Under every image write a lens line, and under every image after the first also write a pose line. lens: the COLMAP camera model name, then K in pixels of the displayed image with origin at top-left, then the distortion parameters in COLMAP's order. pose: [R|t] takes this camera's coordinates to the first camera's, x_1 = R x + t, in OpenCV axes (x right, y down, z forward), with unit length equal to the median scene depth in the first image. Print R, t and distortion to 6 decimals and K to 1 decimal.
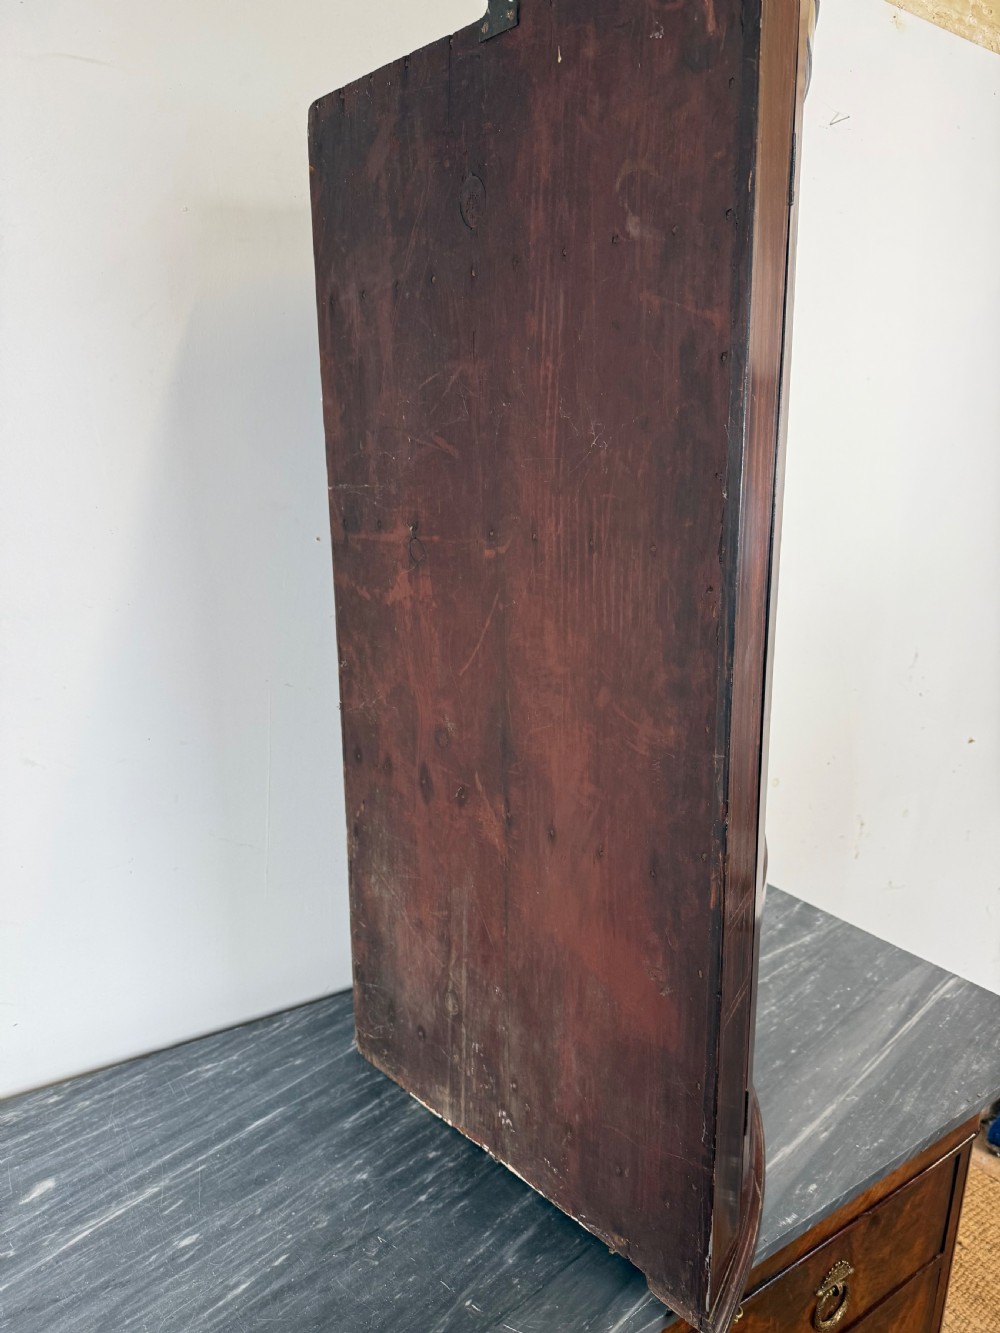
lens RADIAL K [[954.7, 0, 506.1], [0, 954.7, 671.3], [0, 0, 1]] dist [0.018695, -0.038649]
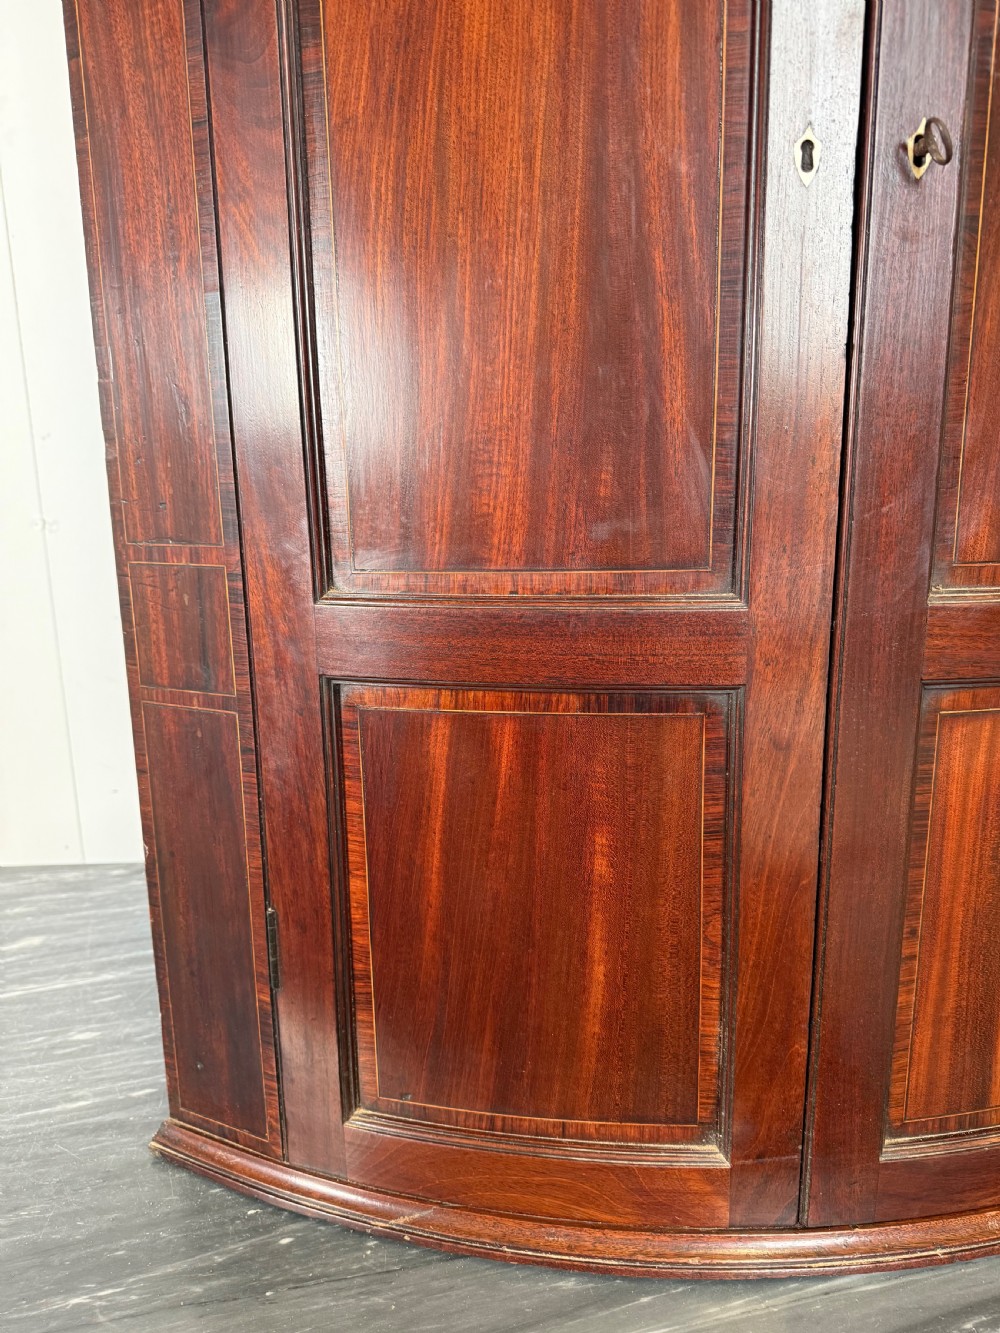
lens RADIAL K [[954.7, 0, 502.3], [0, 954.7, 682.3], [0, 0, 1]] dist [0.018695, -0.038649]
pose [[0.843017, 0.095583, -0.529326, 0.338691], [-0.081035, 0.995421, 0.050690, 0.211915], [0.531748, 0.000162, 0.846903, 0.465527]]
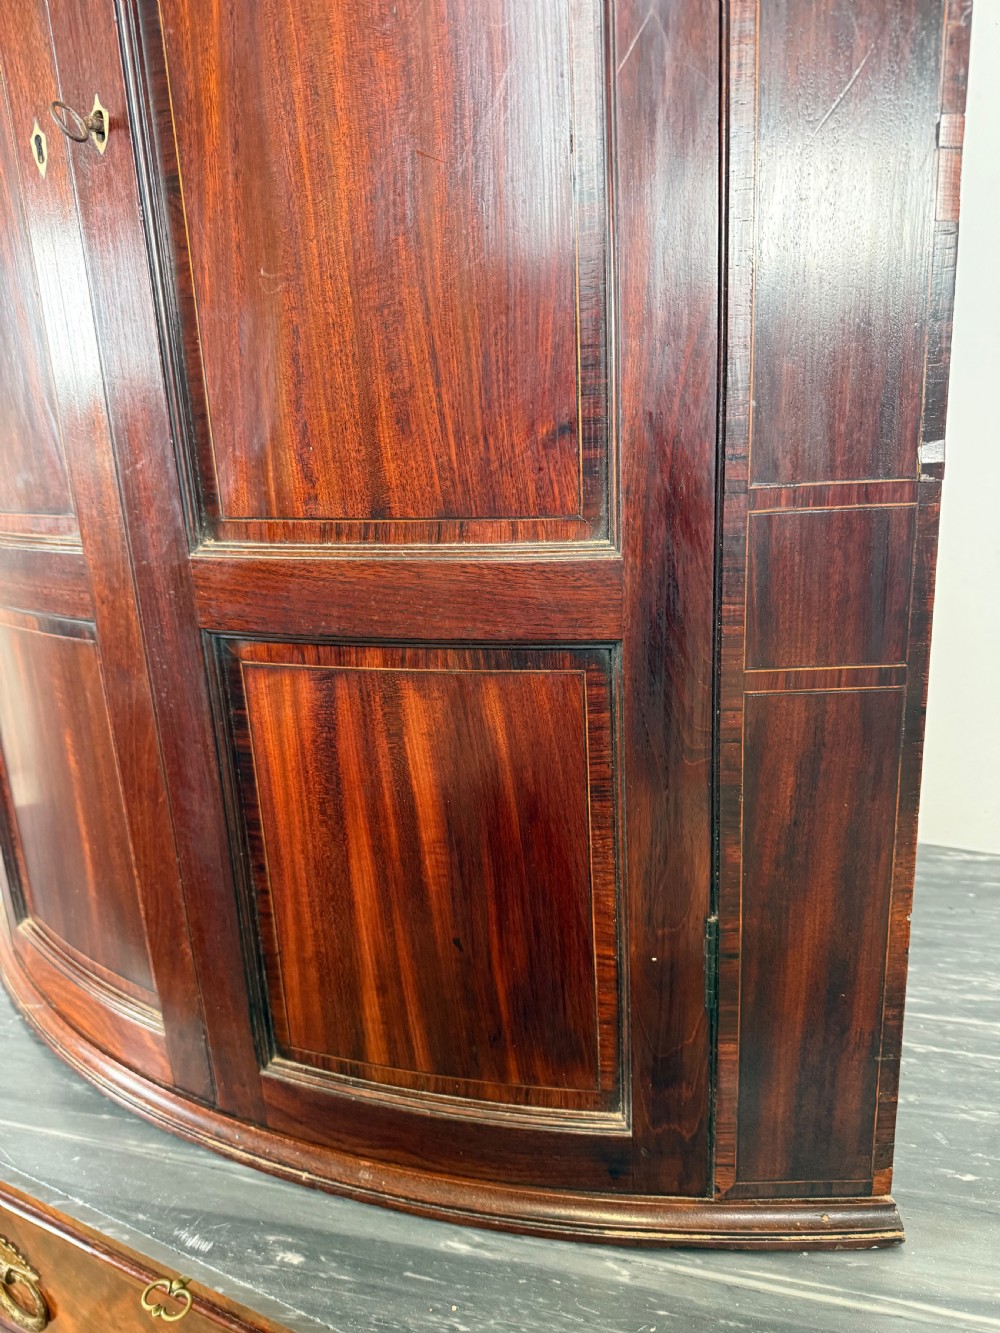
lens RADIAL K [[954.7, 0, 508.4], [0, 954.7, 680.6], [0, 0, 1]] dist [0.018695, -0.038649]
pose [[0.444211, 0.211160, -0.870683, 0.775854], [-0.115117, 0.977225, 0.178268, 0.136998], [0.888496, 0.021042, 0.458402, 0.888316]]
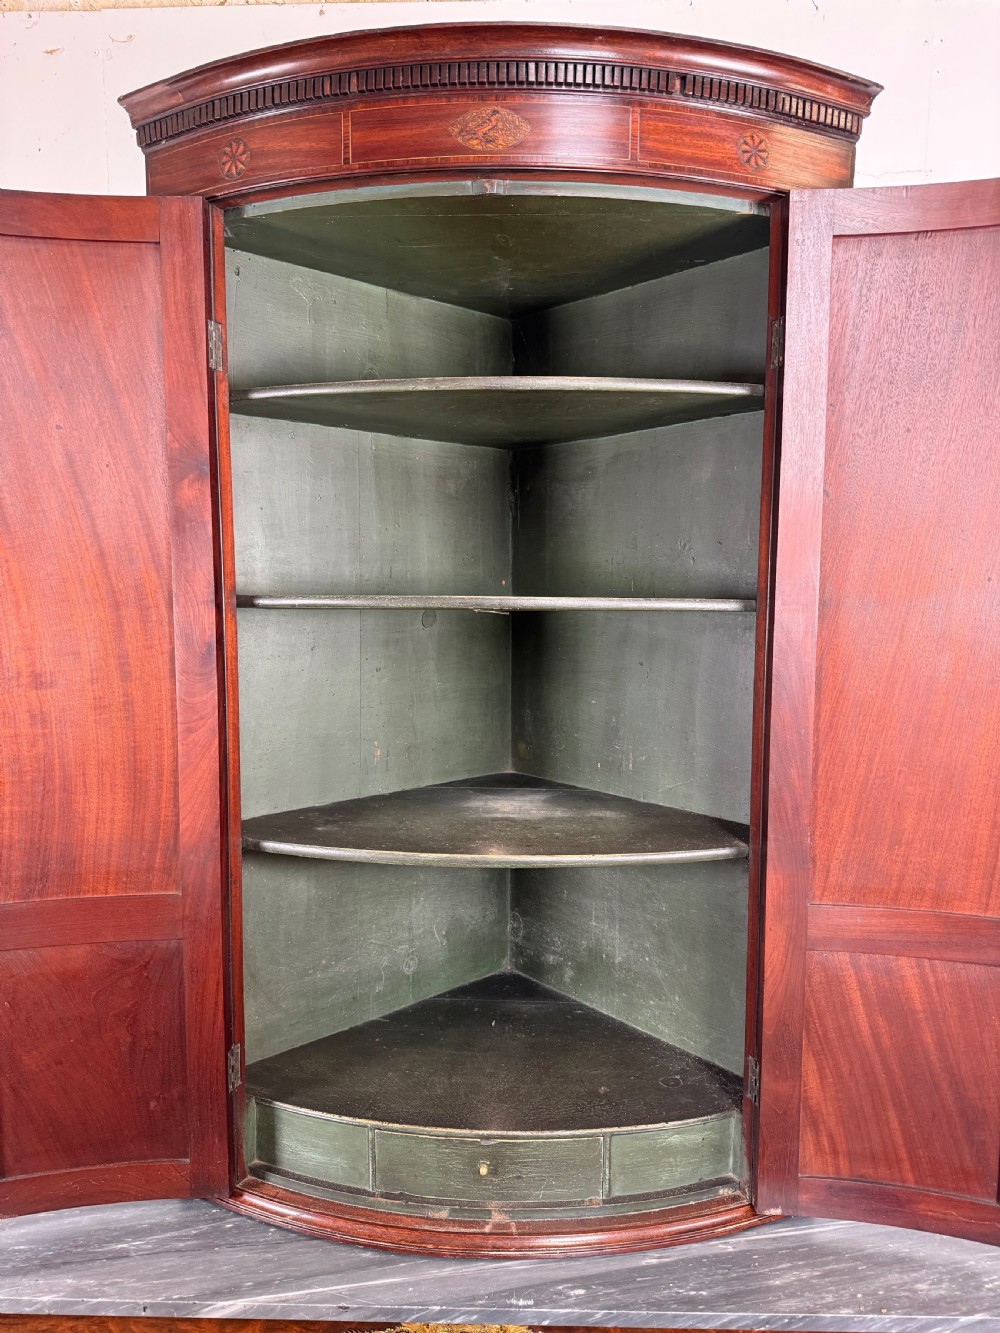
lens RADIAL K [[954.7, 0, 504.9], [0, 954.7, 674.5], [0, 0, 1]] dist [0.018695, -0.038649]
pose [[0.801949, 0.054601, -0.594892, 0.822961], [-0.110030, 0.992278, -0.057253, -0.012540], [0.587172, 0.111370, 0.801764, 0.121988]]
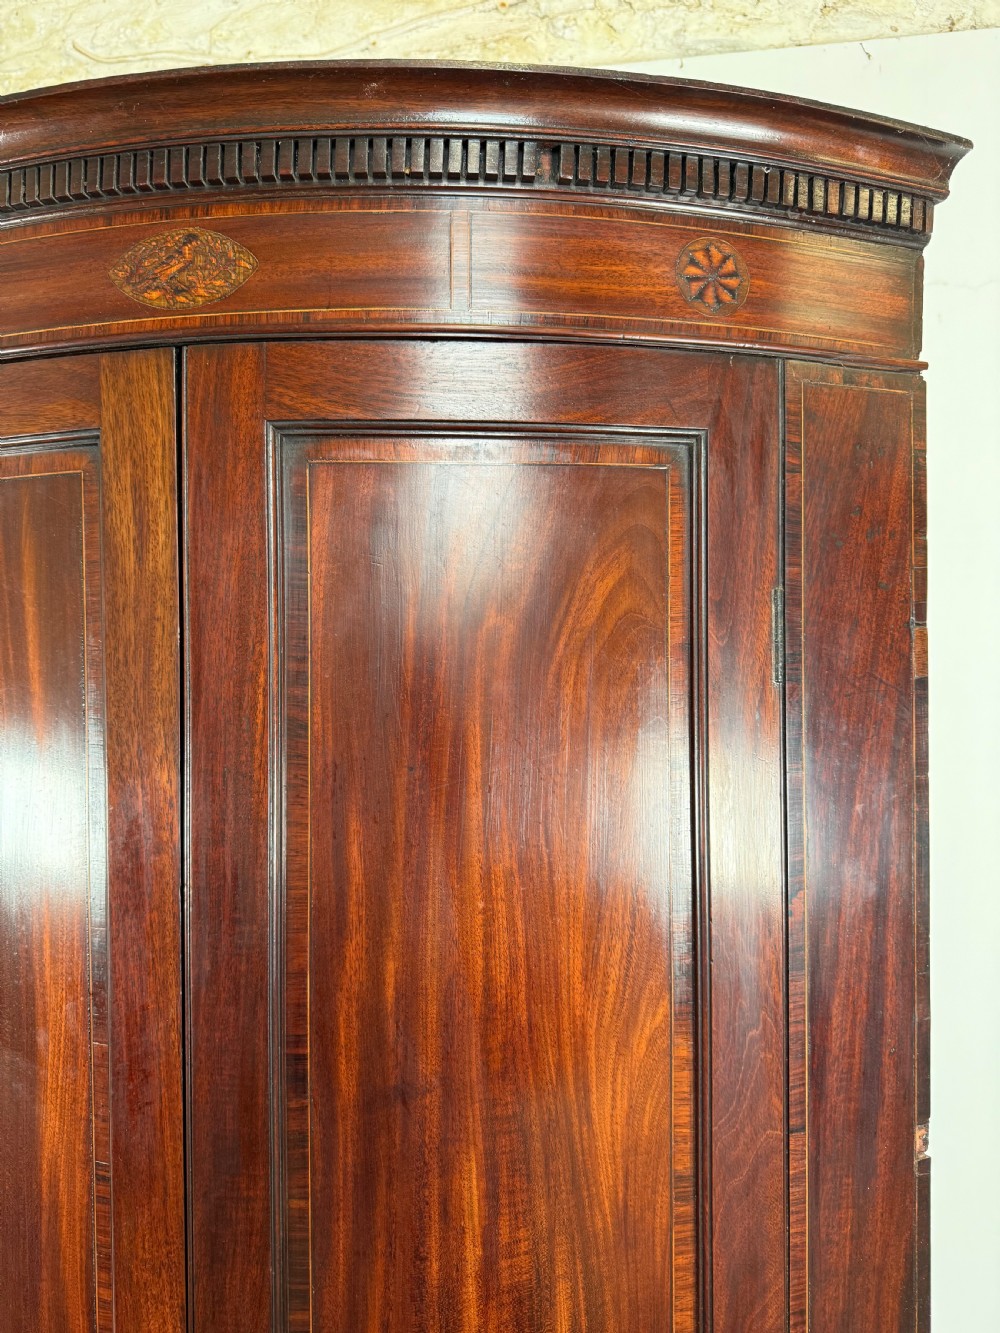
lens RADIAL K [[998.0, 0, 485.0], [0, 998.0, 663.3], [0, 0, 1]] dist [0.032019, -0.069634]
pose [[0.730227, -0.021050, -0.682881, 0.684567], [-0.115961, 0.981204, -0.154247, -0.331114], [0.673292, 0.191823, 0.714060, 0.575195]]
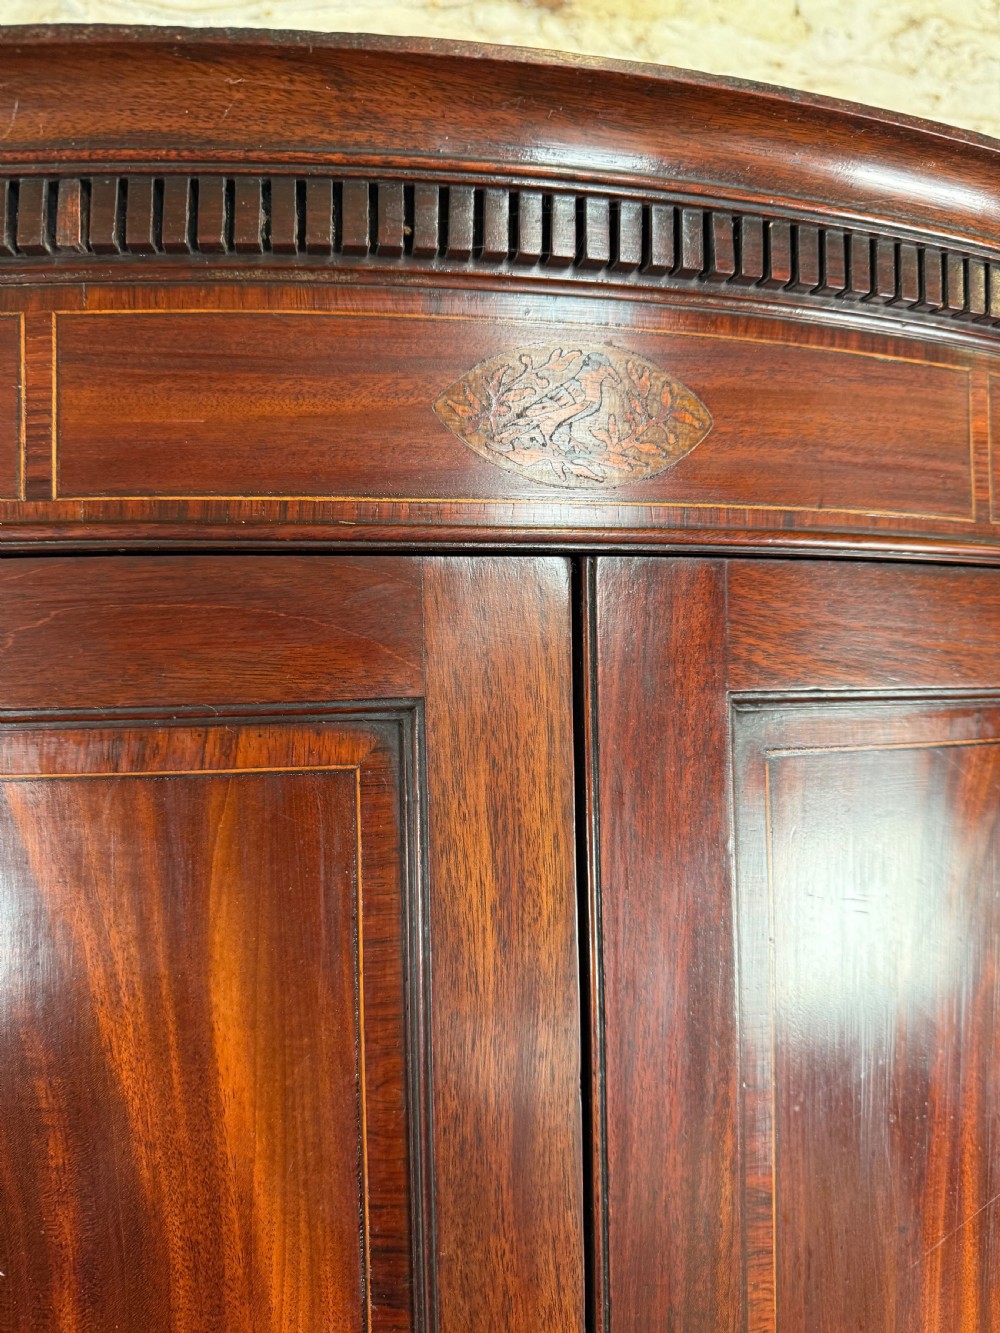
lens RADIAL K [[998.0, 0, 510.4], [0, 998.0, 671.8], [0, 0, 1]] dist [0.032019, -0.069634]
pose [[0.930613, -0.032339, -0.364574, 0.316280], [-0.043501, 0.979255, -0.197905, -0.459022], [0.363411, 0.200032, 0.909901, 0.547490]]
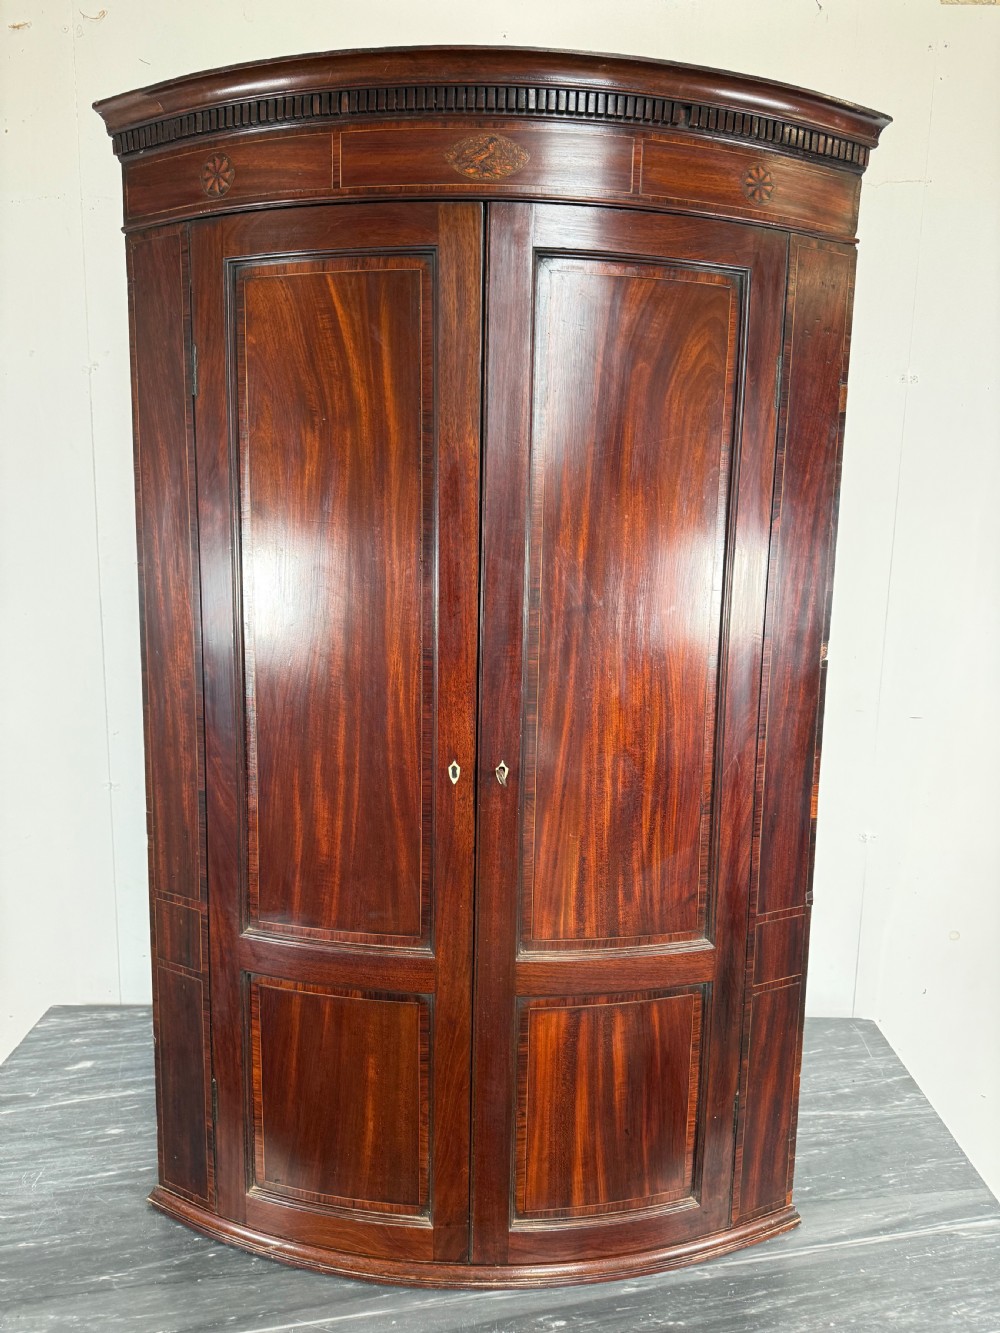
lens RADIAL K [[954.7, 0, 511.4], [0, 954.7, 671.8], [0, 0, 1]] dist [0.018695, -0.038649]
pose [[0.820011, 0.090603, -0.565131, 0.795193], [-0.121526, 0.992439, -0.017225, -0.100967], [0.559297, 0.082803, 0.824821, 0.116732]]
